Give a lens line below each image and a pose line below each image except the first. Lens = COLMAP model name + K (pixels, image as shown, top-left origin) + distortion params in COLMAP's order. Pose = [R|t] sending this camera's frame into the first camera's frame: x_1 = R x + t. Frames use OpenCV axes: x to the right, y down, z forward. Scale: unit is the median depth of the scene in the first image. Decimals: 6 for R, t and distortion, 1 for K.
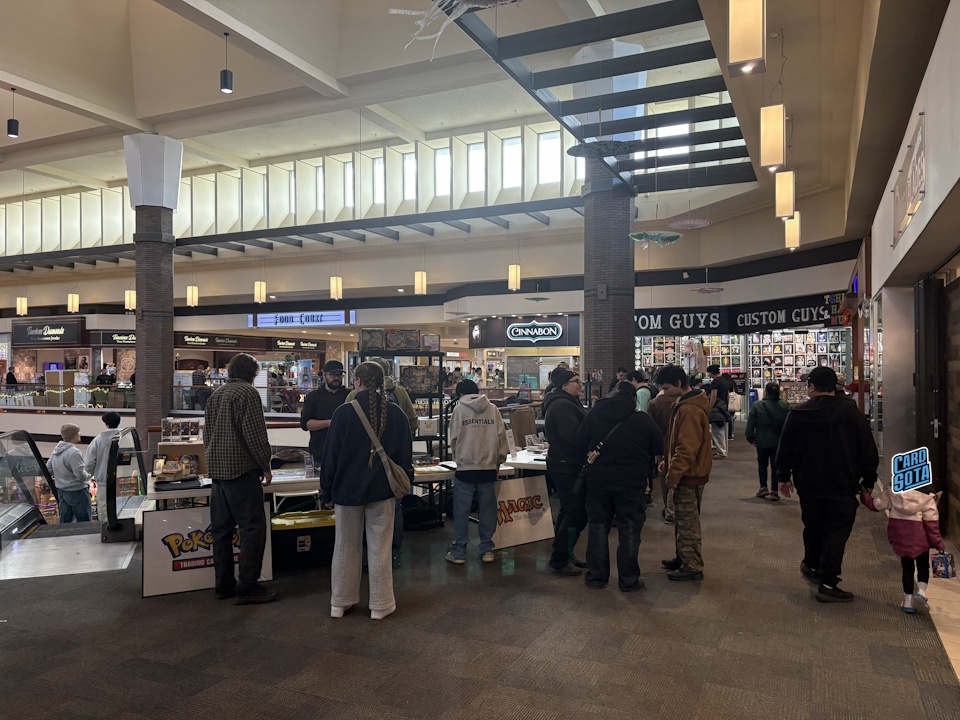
lens RADIAL K [[730.1, 0, 477.4], [0, 730.1, 362.4], [0, 0, 1]] dist [0.002802, -0.007820]
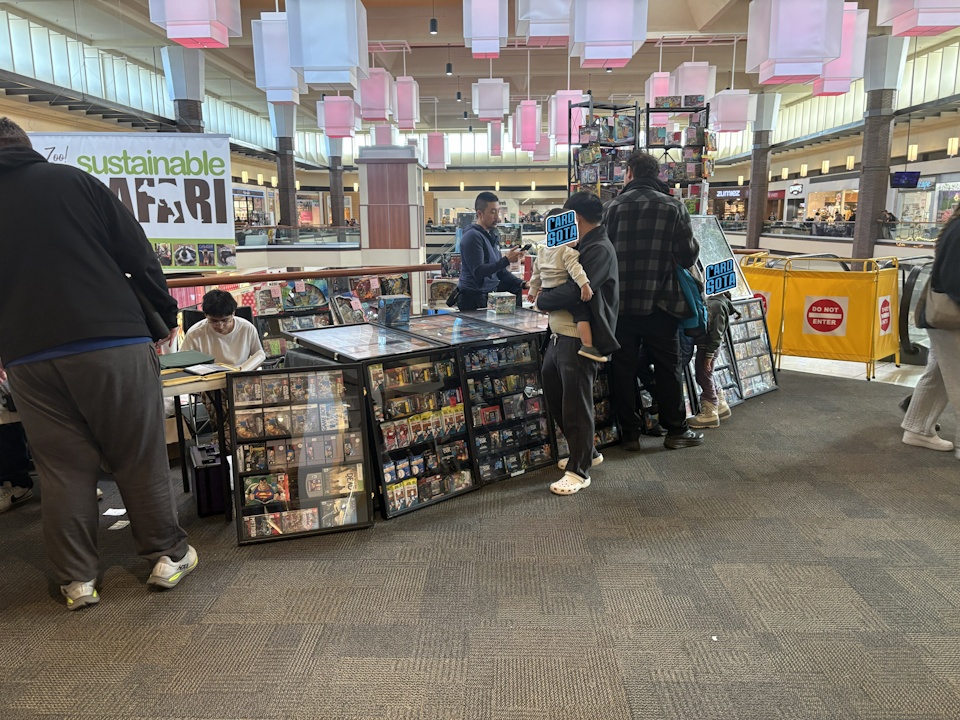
lens RADIAL K [[730.1, 0, 479.6], [0, 730.1, 359.2], [0, 0, 1]] dist [0.002802, -0.007820]
pose [[0.388420, 0.166229, -0.906365, 0.620000], [0.030999, 0.980681, 0.193143, -0.004526], [0.920961, -0.103117, 0.375763, -0.278899]]
